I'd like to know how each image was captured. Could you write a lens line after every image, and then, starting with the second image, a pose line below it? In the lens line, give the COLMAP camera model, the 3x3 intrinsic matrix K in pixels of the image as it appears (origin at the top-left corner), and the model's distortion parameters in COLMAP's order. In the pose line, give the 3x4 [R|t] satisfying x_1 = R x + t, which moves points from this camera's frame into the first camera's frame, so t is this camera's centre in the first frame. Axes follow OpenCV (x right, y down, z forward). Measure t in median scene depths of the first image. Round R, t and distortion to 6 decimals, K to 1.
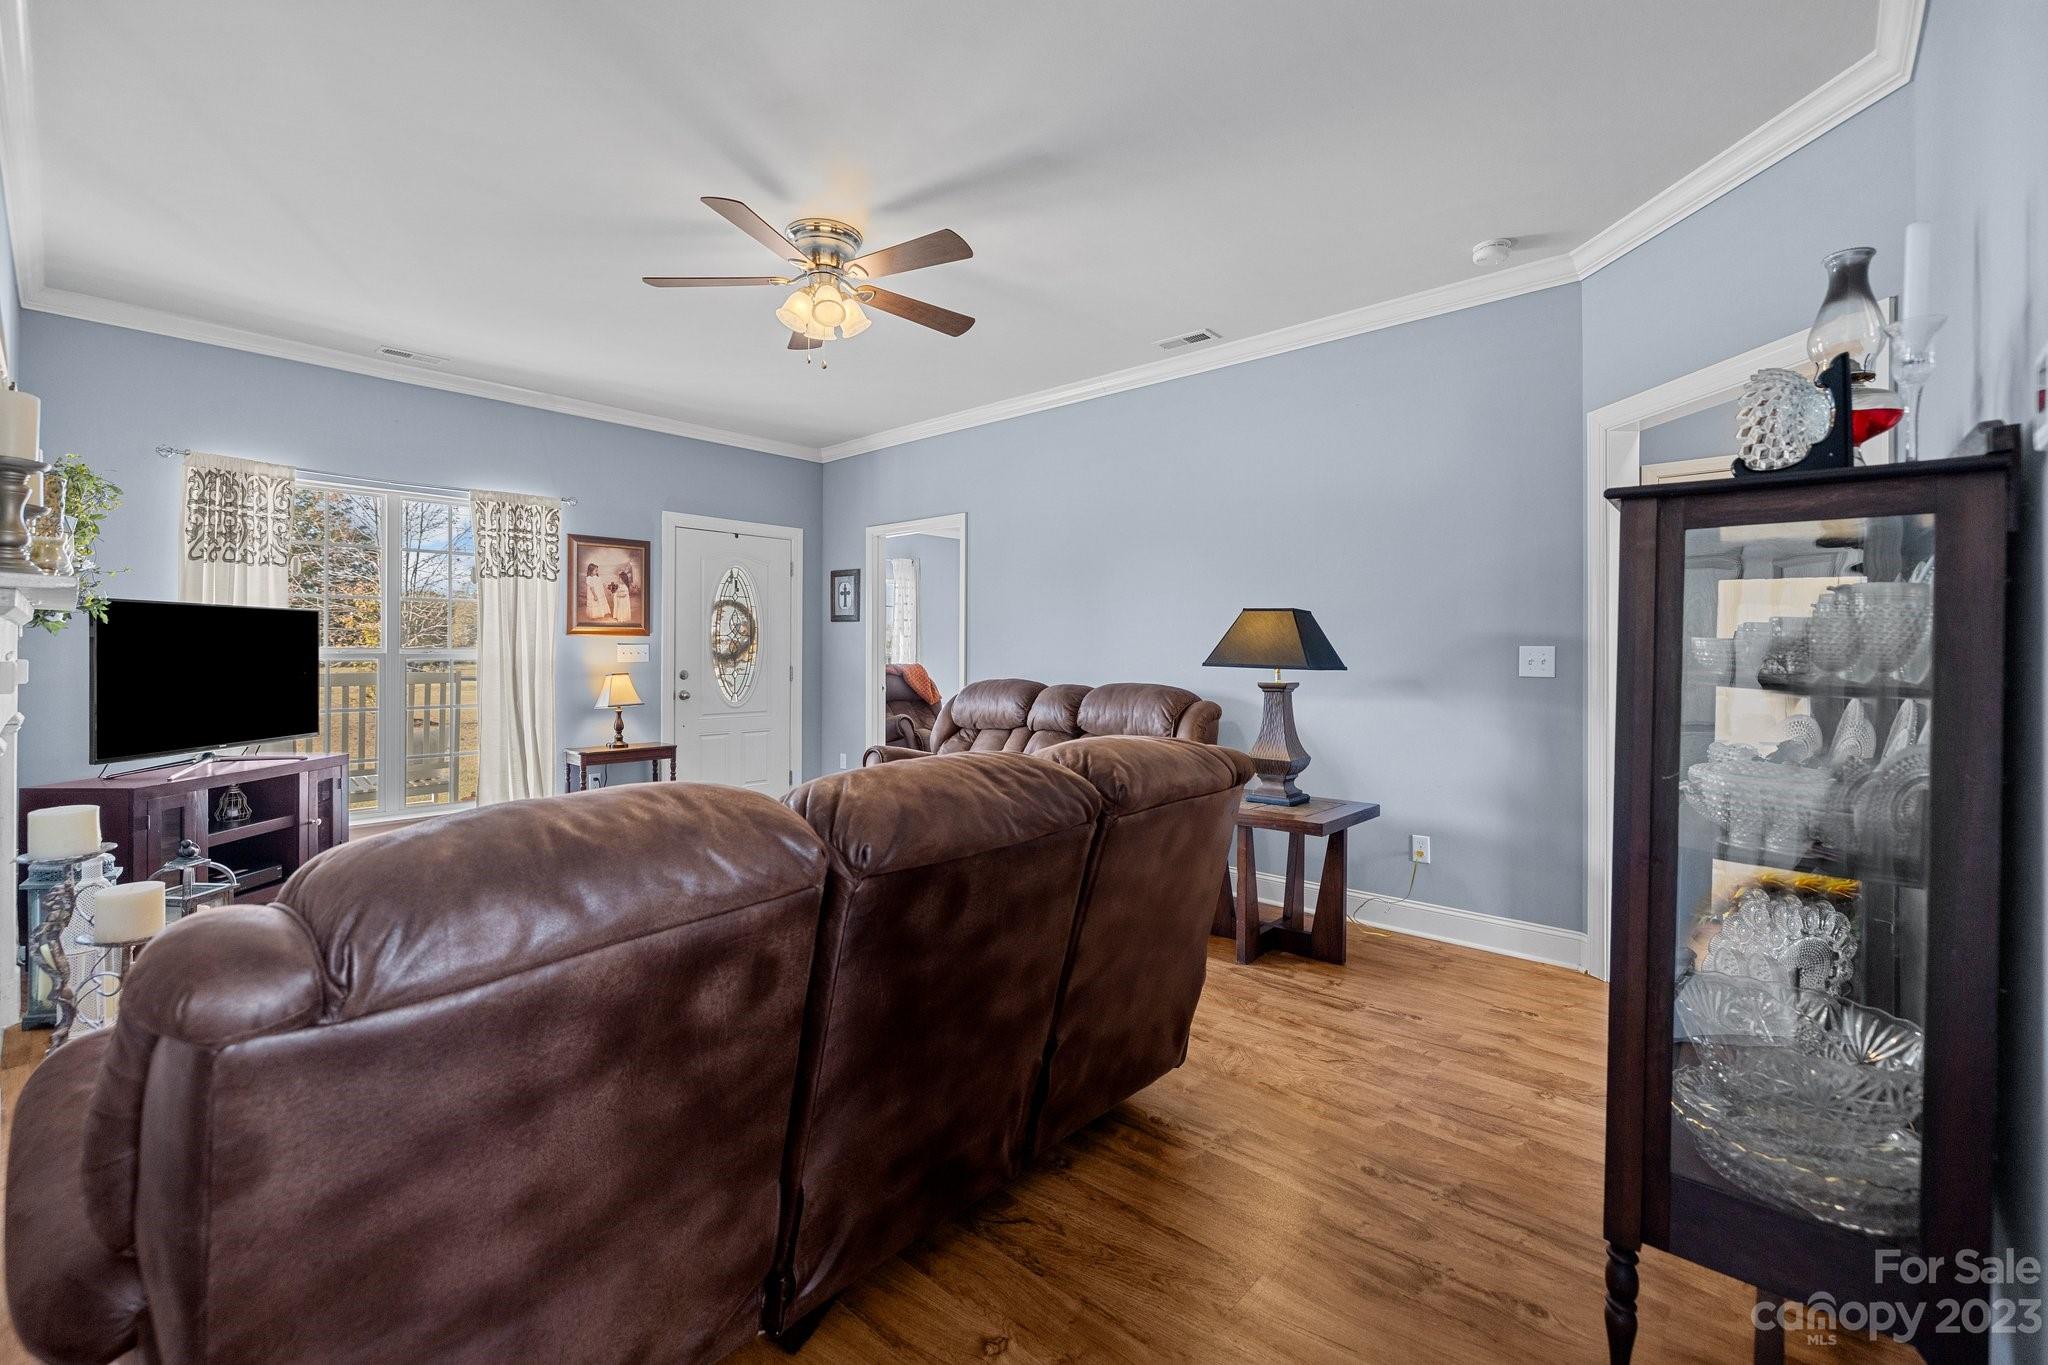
lens RADIAL K [[864.4, 0, 1015.3], [0, 864.4, 652.2], [0, 0, 1]] dist [0.000573, -0.000673]
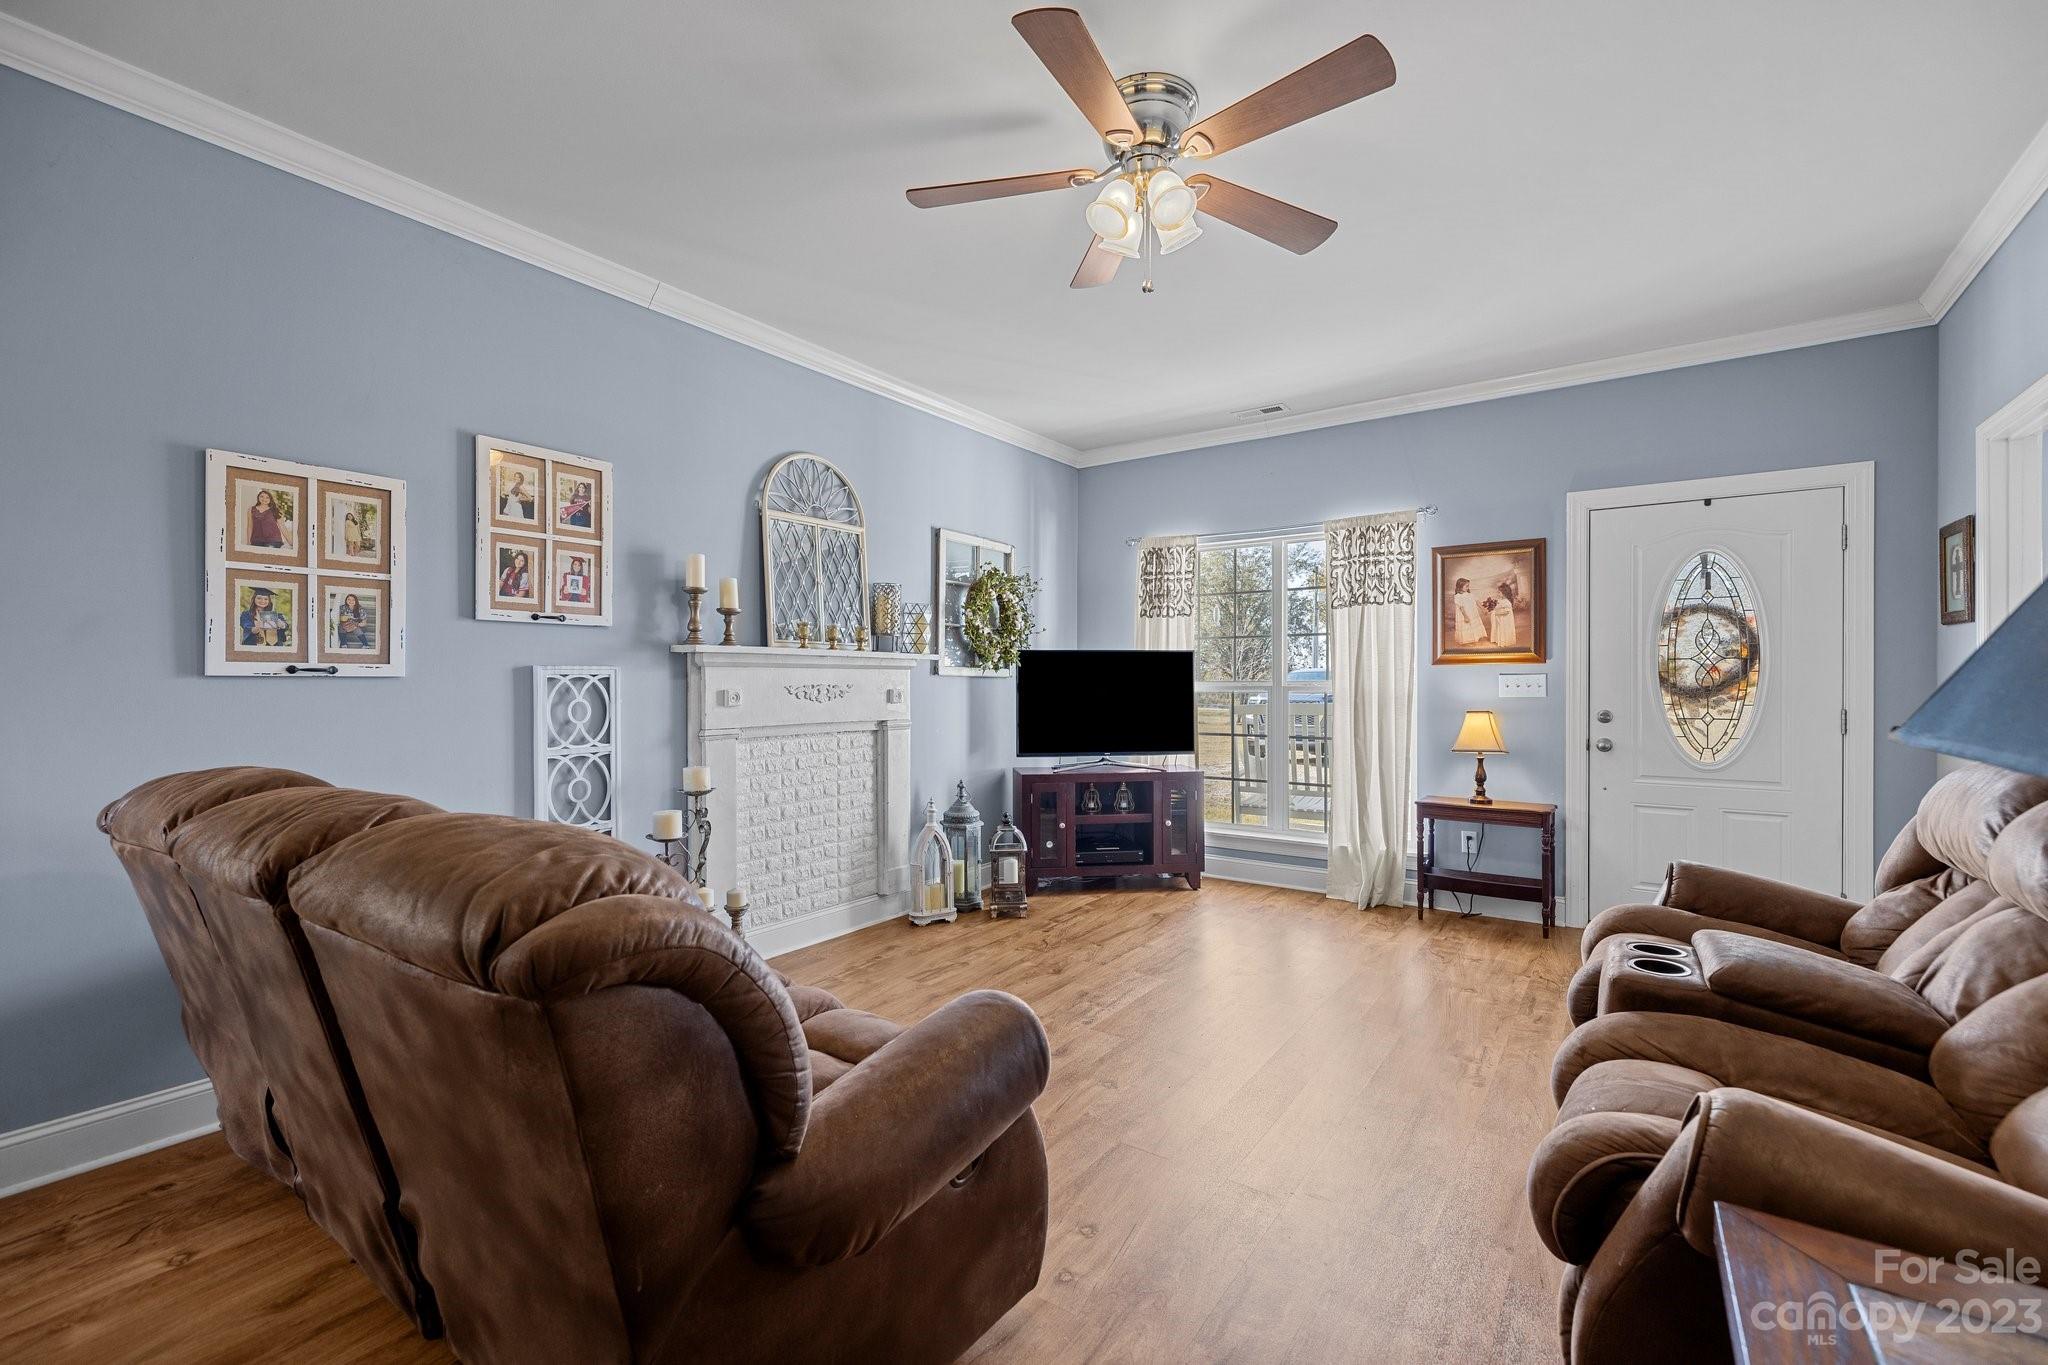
lens RADIAL K [[864.4, 0, 1021.4], [0, 864.4, 687.5], [0, 0, 1]] dist [0.000573, -0.000673]
pose [[0.112528, 0.001833, -0.993647, 0.321908], [-0.000583, 0.999998, 0.001779, 0.001486], [0.993648, 0.000379, 0.112529, 0.537290]]
